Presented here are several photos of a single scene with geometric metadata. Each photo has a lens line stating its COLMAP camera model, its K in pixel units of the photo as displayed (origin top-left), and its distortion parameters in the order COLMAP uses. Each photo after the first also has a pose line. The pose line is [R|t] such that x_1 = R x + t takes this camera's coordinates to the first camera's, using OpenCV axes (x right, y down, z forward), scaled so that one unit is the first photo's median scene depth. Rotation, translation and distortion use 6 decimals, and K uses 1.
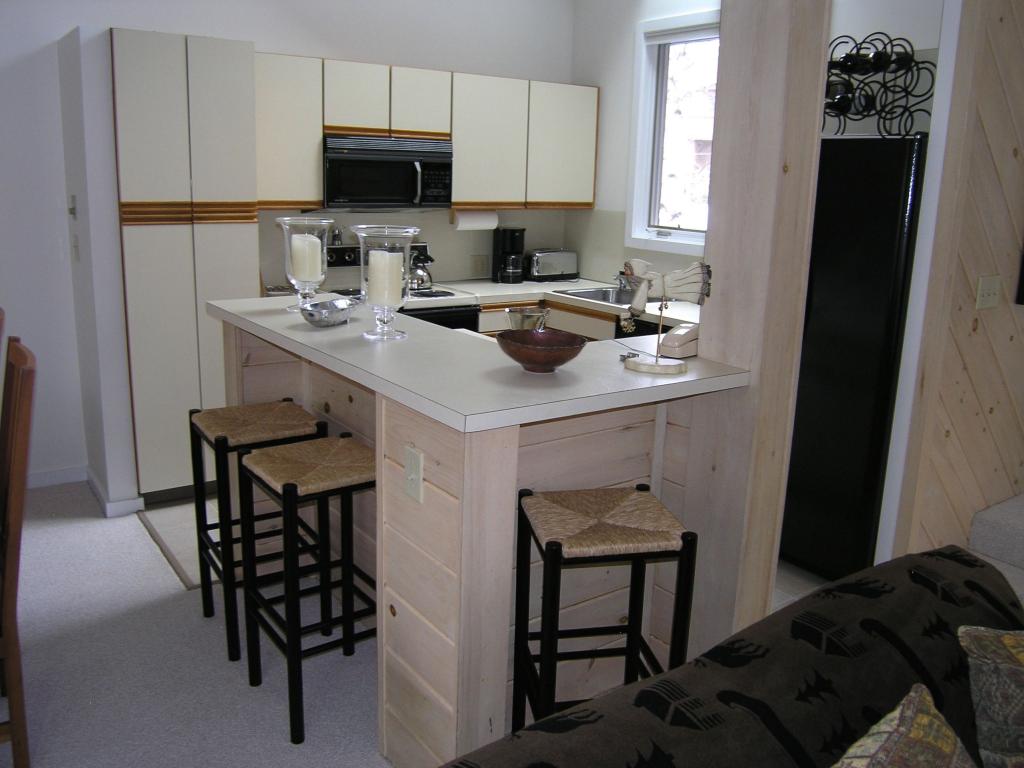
lens RADIAL K [[834.9, 0, 504.0], [0, 834.9, 377.9], [0, 0, 1]] dist [-0.105714, 0.049237]
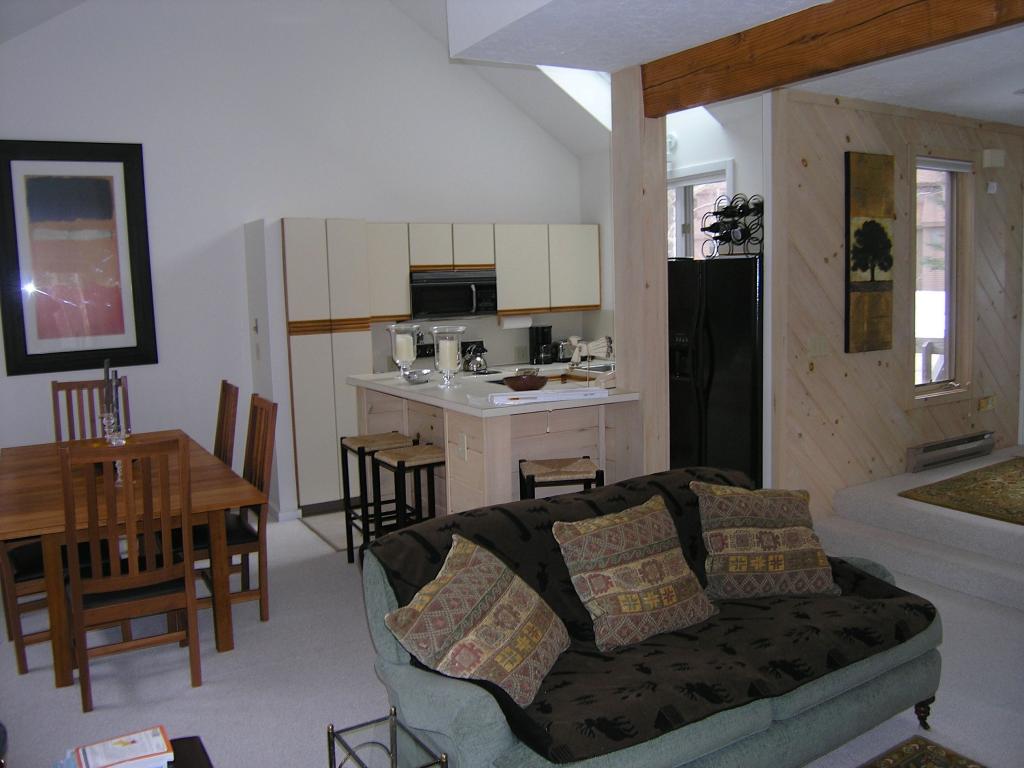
lens RADIAL K [[834.9, 0, 513.1], [0, 834.9, 369.8], [0, 0, 1]] dist [-0.105714, 0.049237]
pose [[0.995084, -0.050385, -0.085257, 0.106077], [0.038925, 0.990603, -0.131115, 0.108337], [0.091062, 0.127152, 0.987694, -0.549945]]
